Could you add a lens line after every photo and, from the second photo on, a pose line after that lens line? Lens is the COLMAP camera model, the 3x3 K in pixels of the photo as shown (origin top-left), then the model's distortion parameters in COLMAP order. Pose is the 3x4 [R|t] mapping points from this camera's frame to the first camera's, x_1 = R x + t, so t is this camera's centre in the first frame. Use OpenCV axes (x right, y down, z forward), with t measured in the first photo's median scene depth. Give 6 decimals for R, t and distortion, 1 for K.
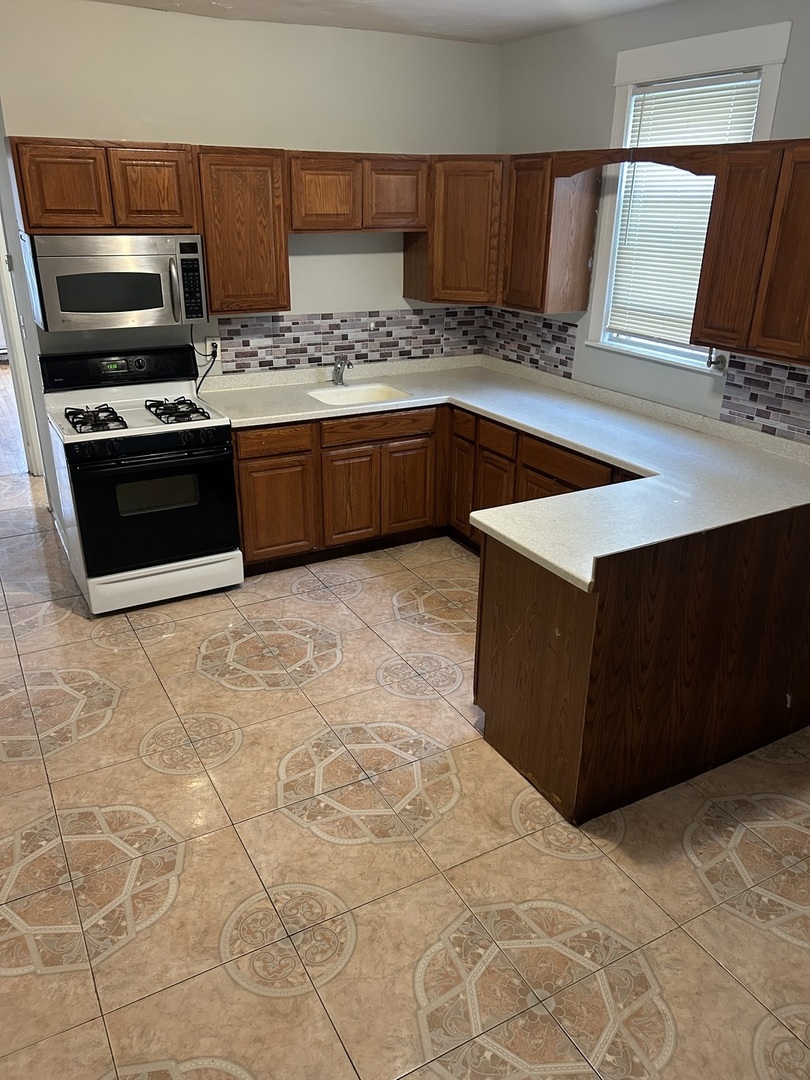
lens RADIAL K [[815.9, 0, 403.9], [0, 815.9, 549.3], [0, 0, 1]] dist [0.036002, -0.042565]
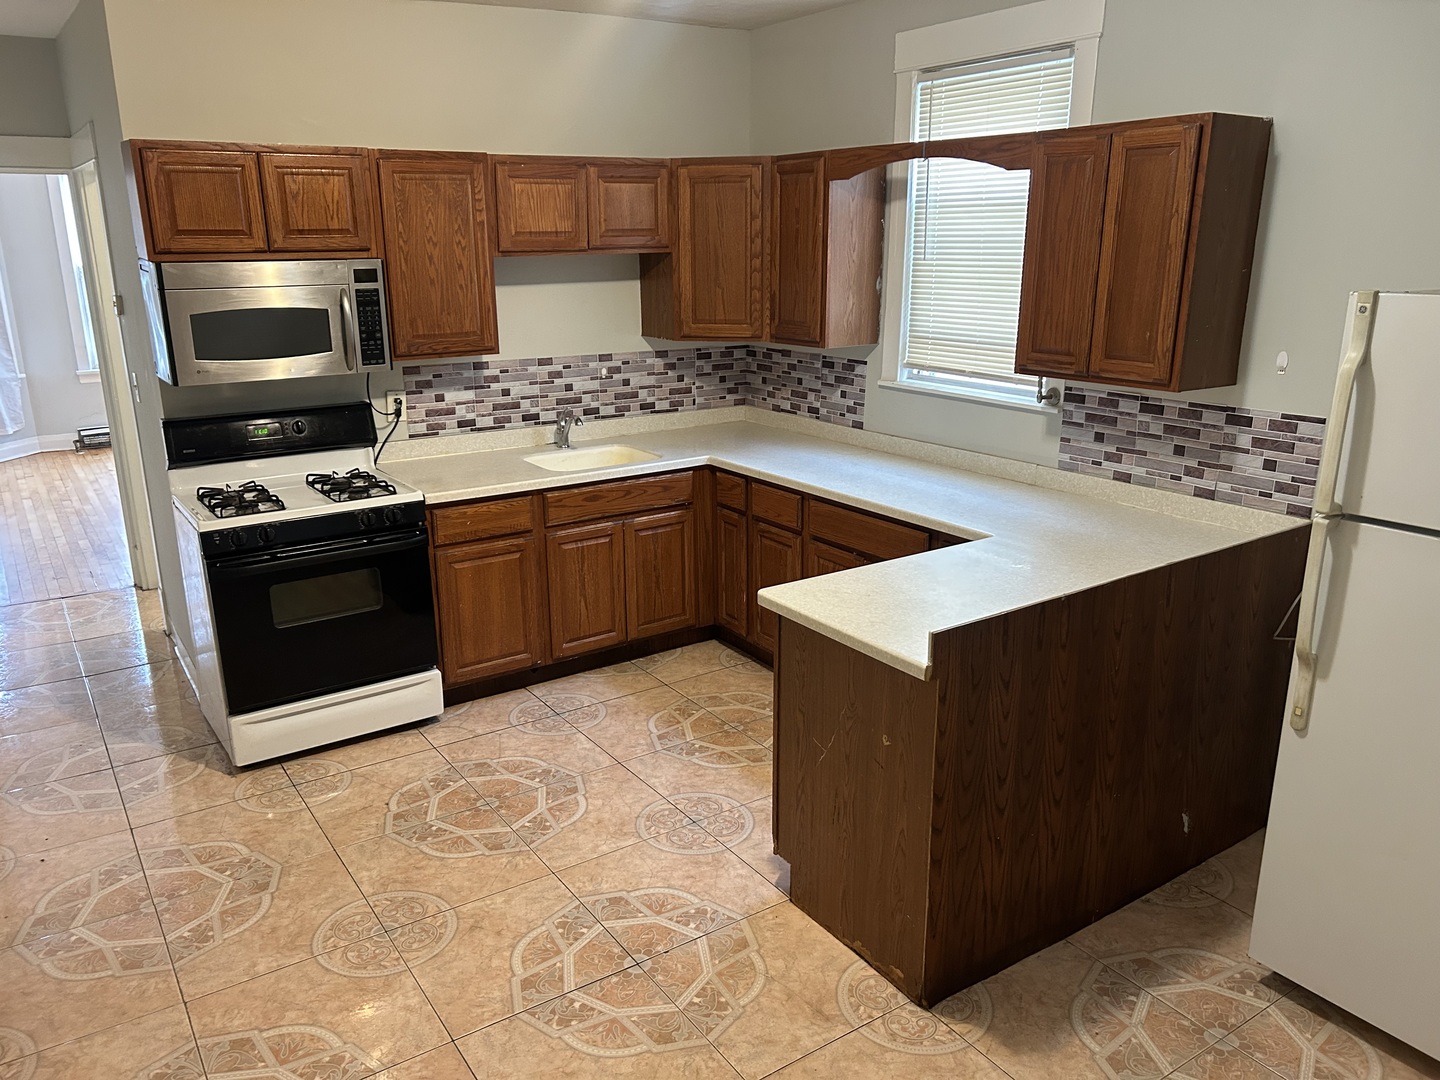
lens RADIAL K [[1087.8, 0, 706.9], [0, 1087.8, 547.9], [0, 0, 1]] dist [0.036002, -0.042565]
pose [[0.996755, -0.042435, 0.068407, -0.025315], [0.050410, 0.991562, -0.119430, 0.025388], [-0.062761, 0.122491, 0.990483, -0.004895]]
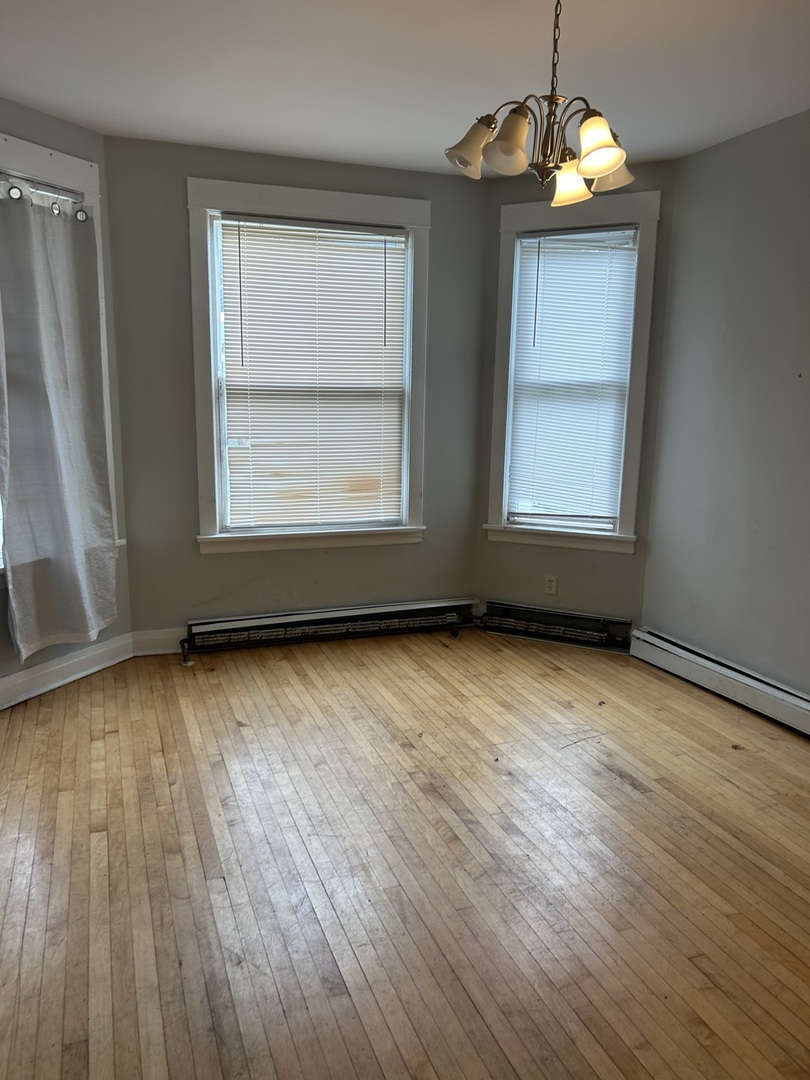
lens RADIAL K [[815.9, 0, 404.2], [0, 815.9, 541.1], [0, 0, 1]] dist [0.036002, -0.042565]
pose [[0.988776, 0.029106, -0.146540, -0.344887], [-0.059458, 0.976482, -0.207238, -0.197767], [0.137062, 0.213625, 0.967253, 0.575181]]
